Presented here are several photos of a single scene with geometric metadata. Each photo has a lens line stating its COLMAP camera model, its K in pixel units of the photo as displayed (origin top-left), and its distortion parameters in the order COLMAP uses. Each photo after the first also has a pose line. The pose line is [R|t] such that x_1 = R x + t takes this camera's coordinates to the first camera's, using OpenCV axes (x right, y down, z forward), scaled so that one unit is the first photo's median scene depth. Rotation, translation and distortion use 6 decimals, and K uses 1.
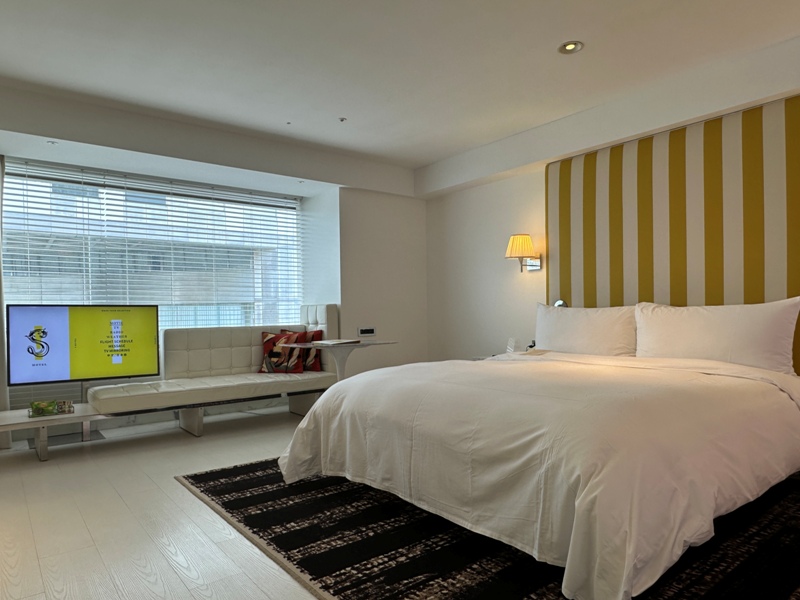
lens RADIAL K [[528.8, 0, 398.4], [0, 528.8, 320.5], [0, 0, 1]] dist [-0.006683, -0.001405]
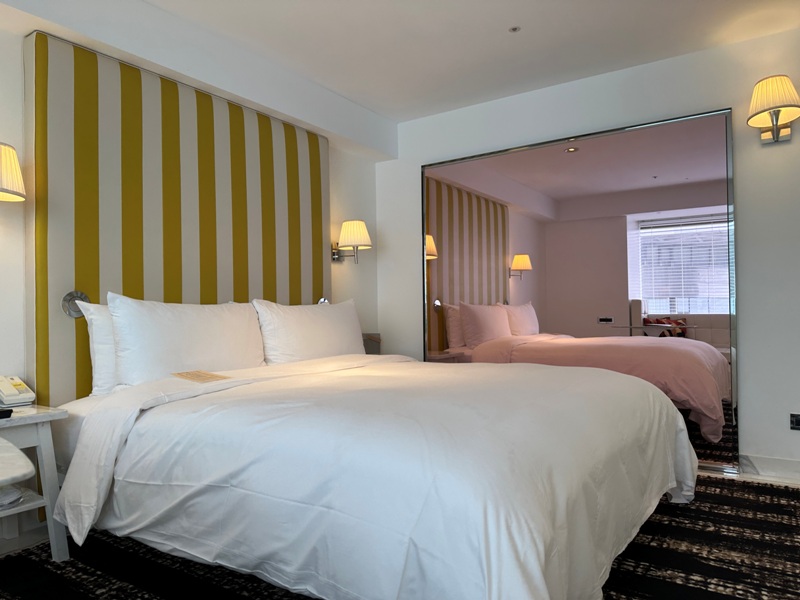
lens RADIAL K [[562.0, 0, 400.0], [0, 562.0, 300.0], [0, 0, 1]] dist [0.044584, -0.051793]
pose [[-0.309562, 0.032511, 0.950323, -0.672353], [0.032028, 0.999205, -0.023751, -0.004527], [-0.950340, 0.023085, -0.310357, 1.562911]]
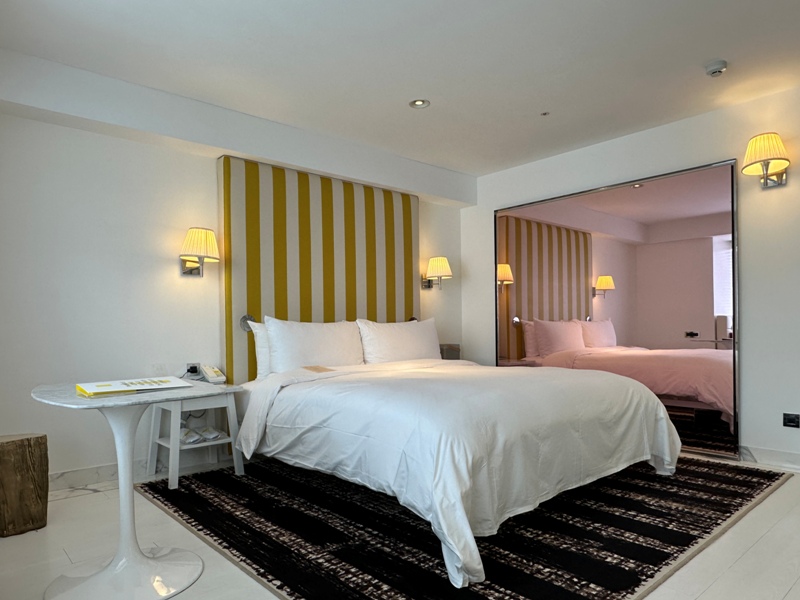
lens RADIAL K [[528.8, 0, 398.4], [0, 528.8, 320.5], [0, 0, 1]] dist [-0.006683, -0.001405]
pose [[-0.060958, 0.021696, 0.997904, -1.104807], [0.030076, 0.999350, -0.019891, -0.003826], [-0.997687, 0.028800, -0.061571, 1.450939]]
